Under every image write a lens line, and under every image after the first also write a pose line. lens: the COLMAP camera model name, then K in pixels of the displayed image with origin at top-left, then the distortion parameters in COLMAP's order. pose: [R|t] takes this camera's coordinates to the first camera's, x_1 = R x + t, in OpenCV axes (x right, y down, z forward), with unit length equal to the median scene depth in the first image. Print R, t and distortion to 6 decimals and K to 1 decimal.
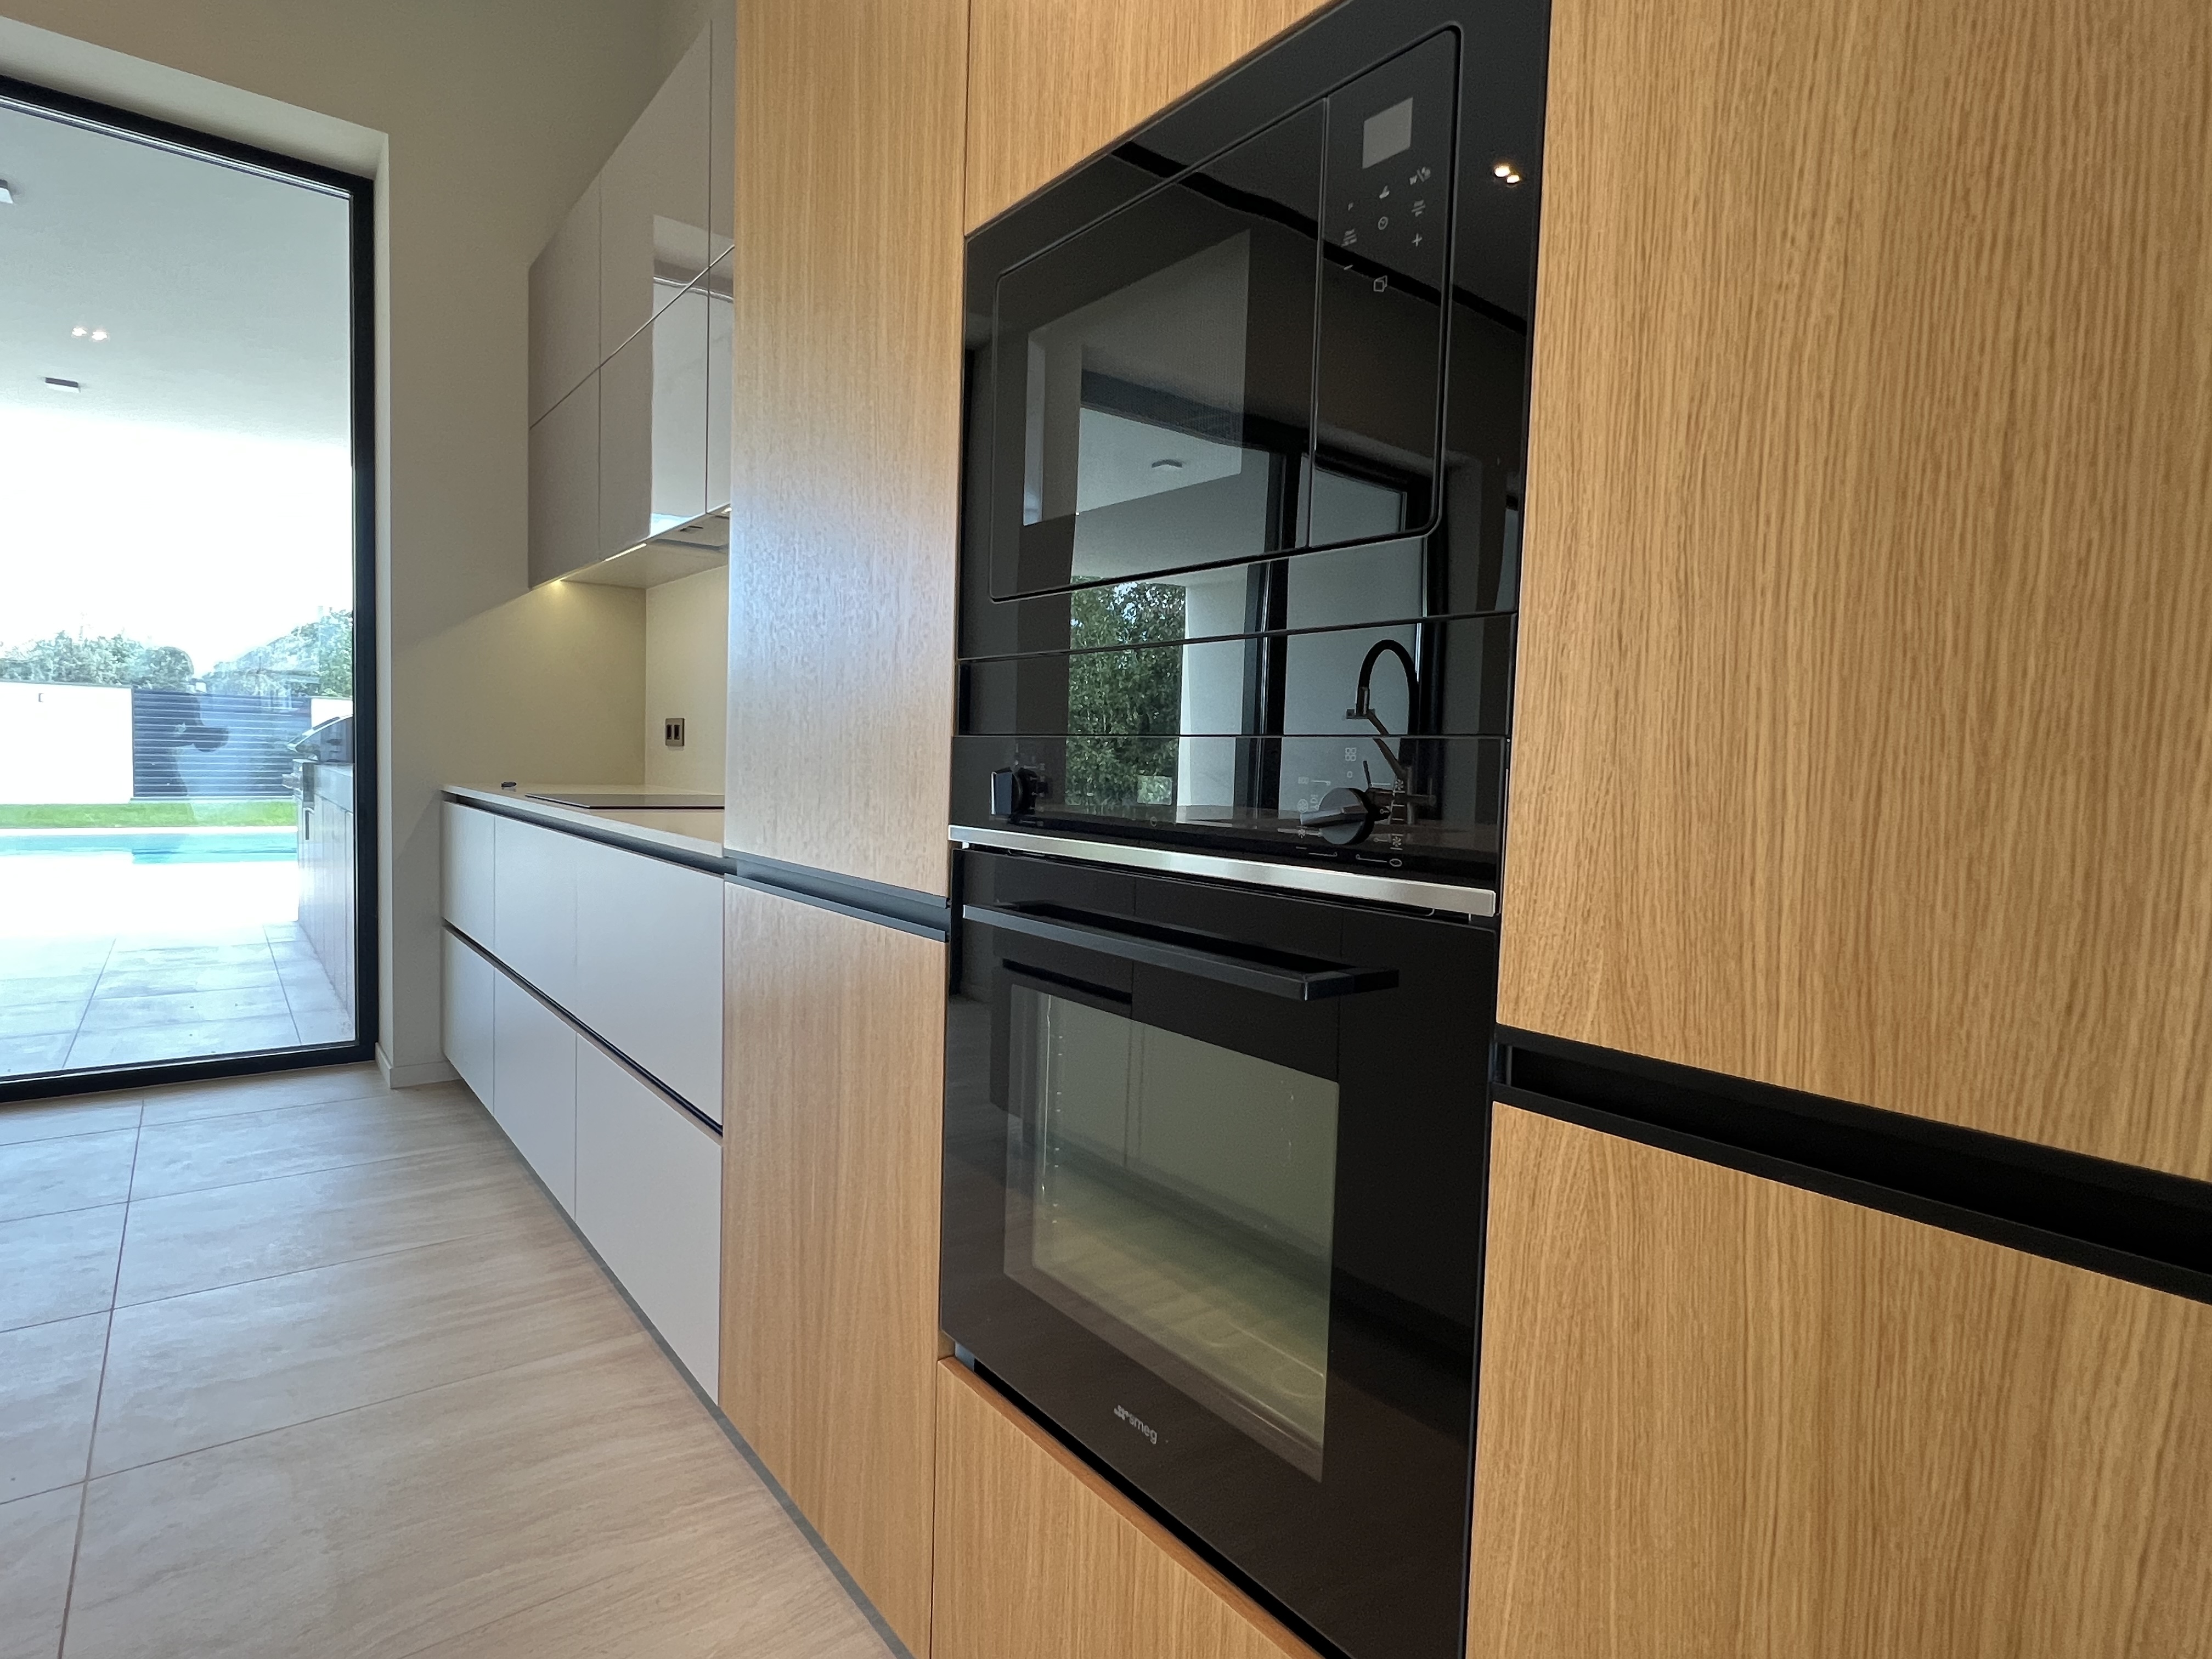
lens RADIAL K [[1167.8, 0, 1122.6], [0, 1167.8, 829.9], [0, 0, 1]] dist [0.002514, -0.000178]
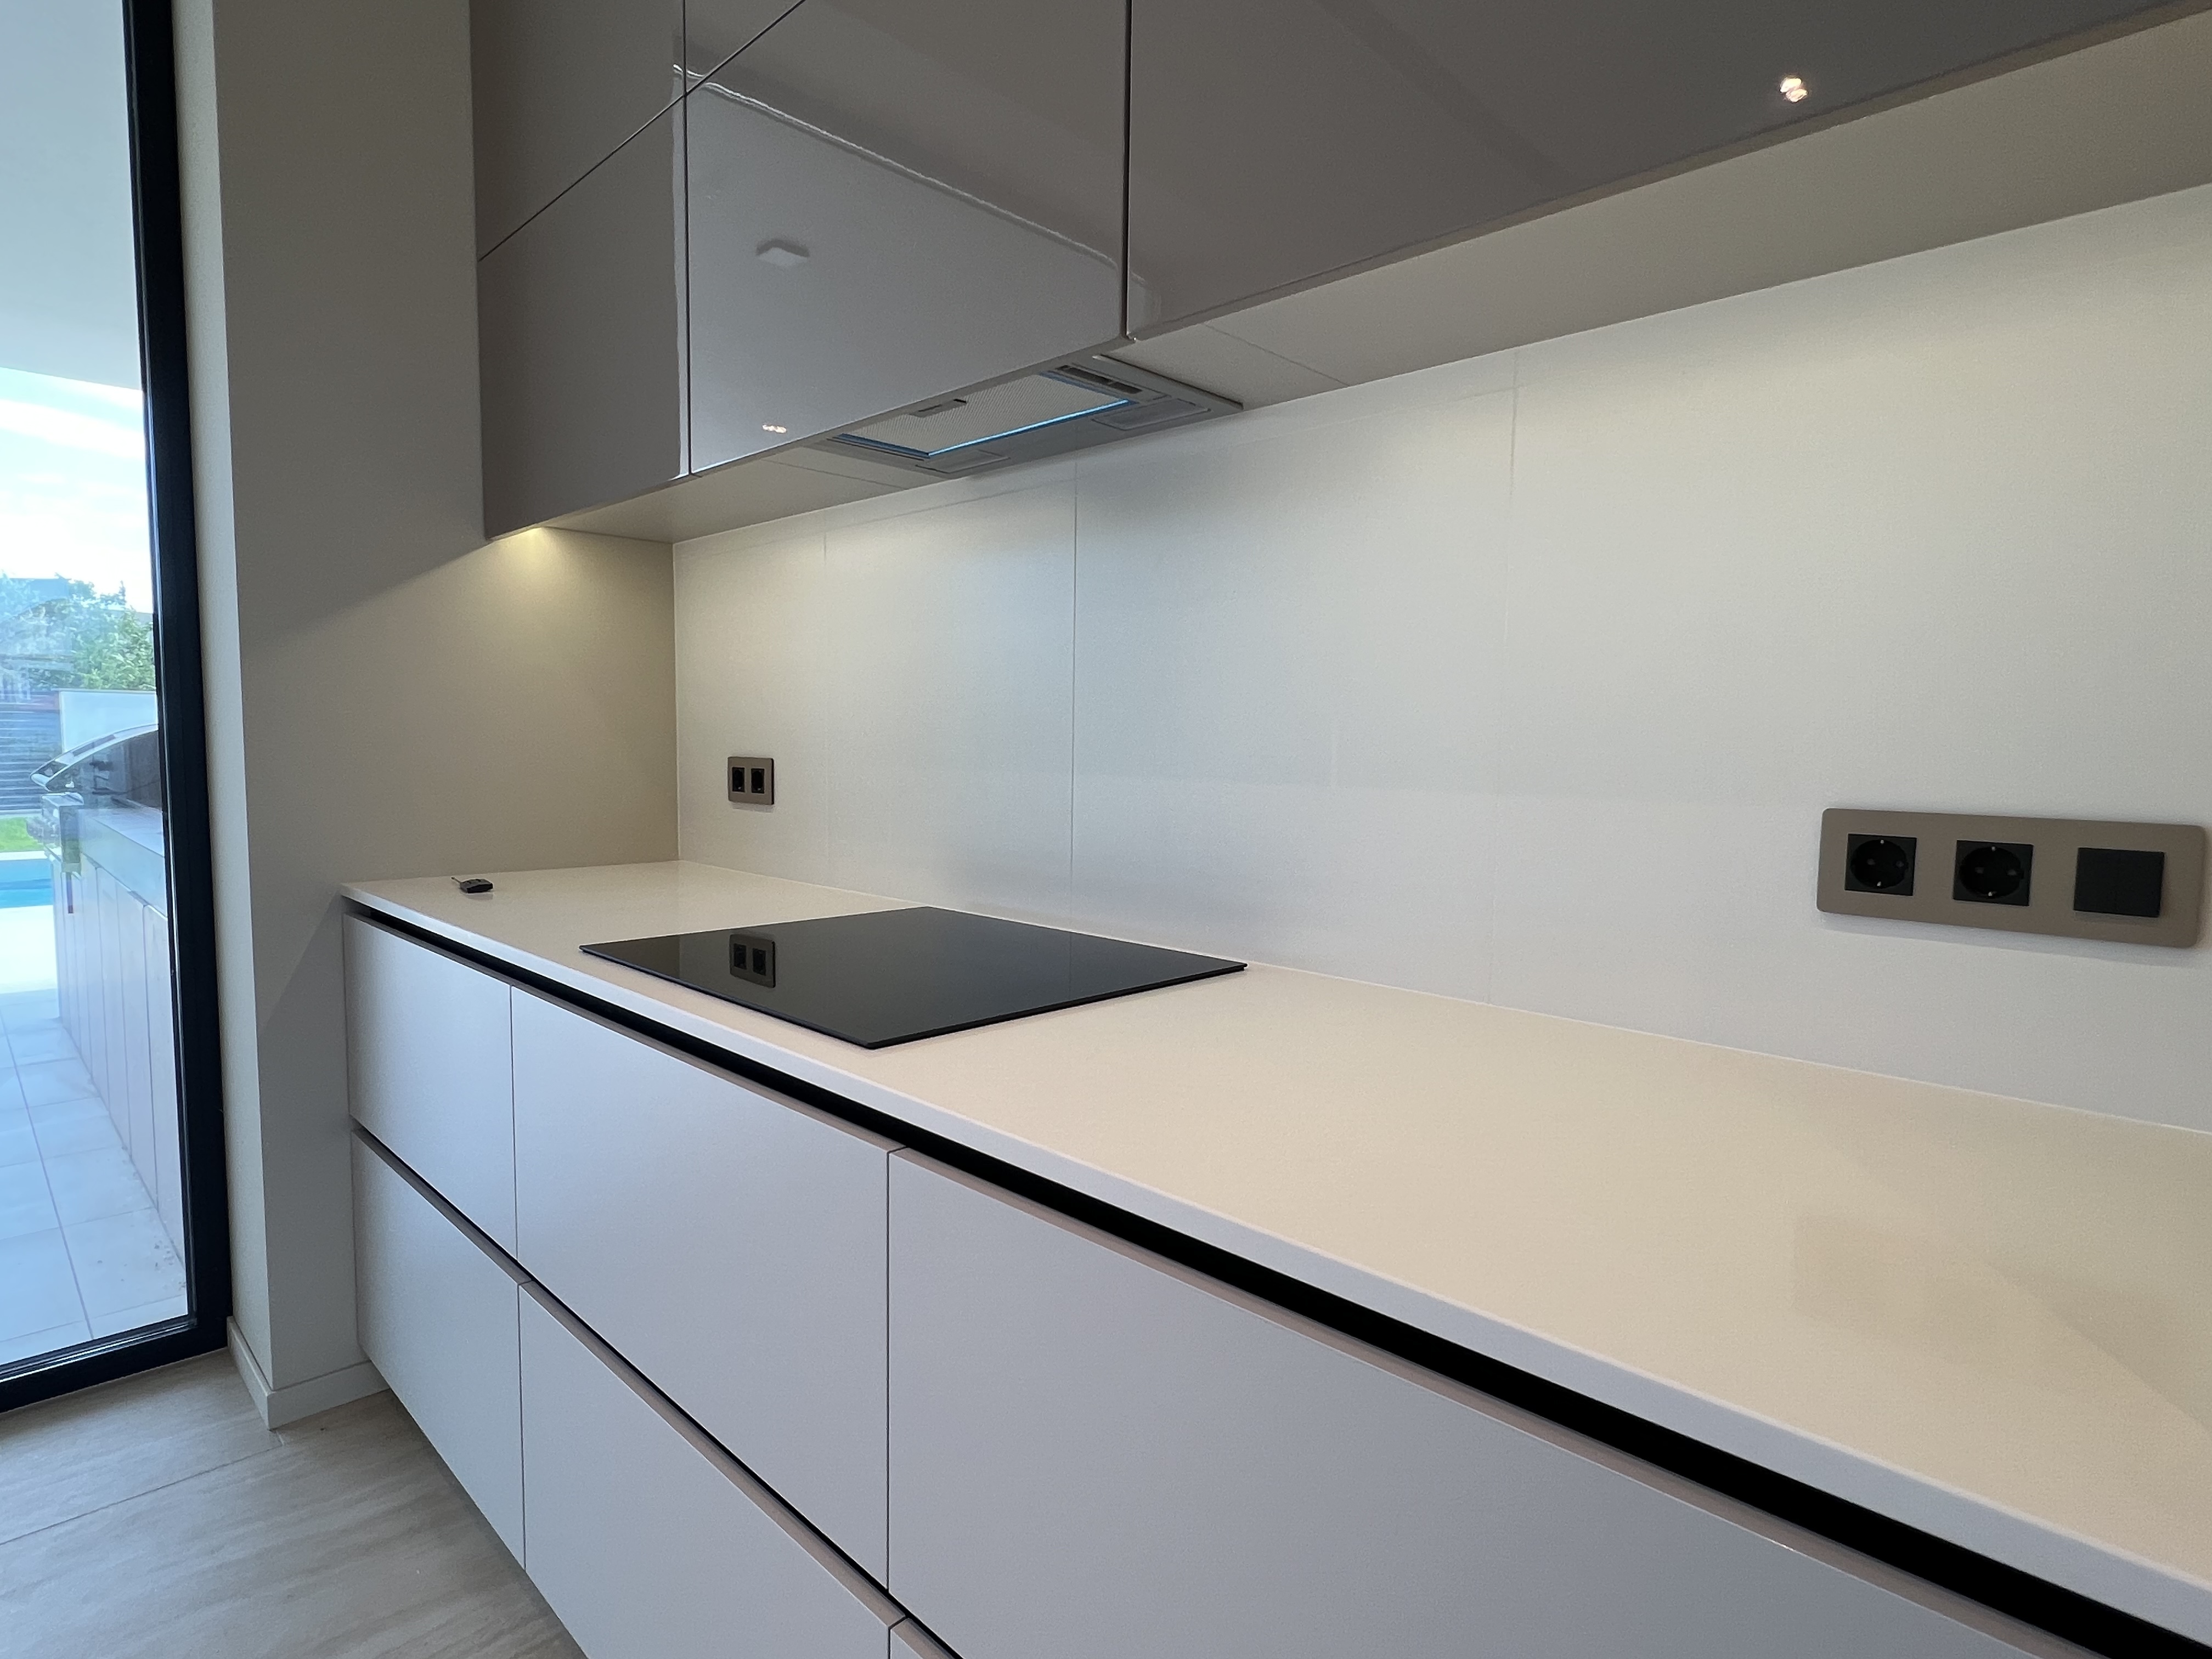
lens RADIAL K [[1167.8, 0, 1089.6], [0, 1167.8, 824.8], [0, 0, 1]] dist [0.002514, -0.000178]
pose [[0.992971, -0.031509, 0.114087, -0.274448], [0.029420, 0.999368, 0.019953, -0.066215], [-0.114644, -0.016456, 0.993270, 0.378939]]
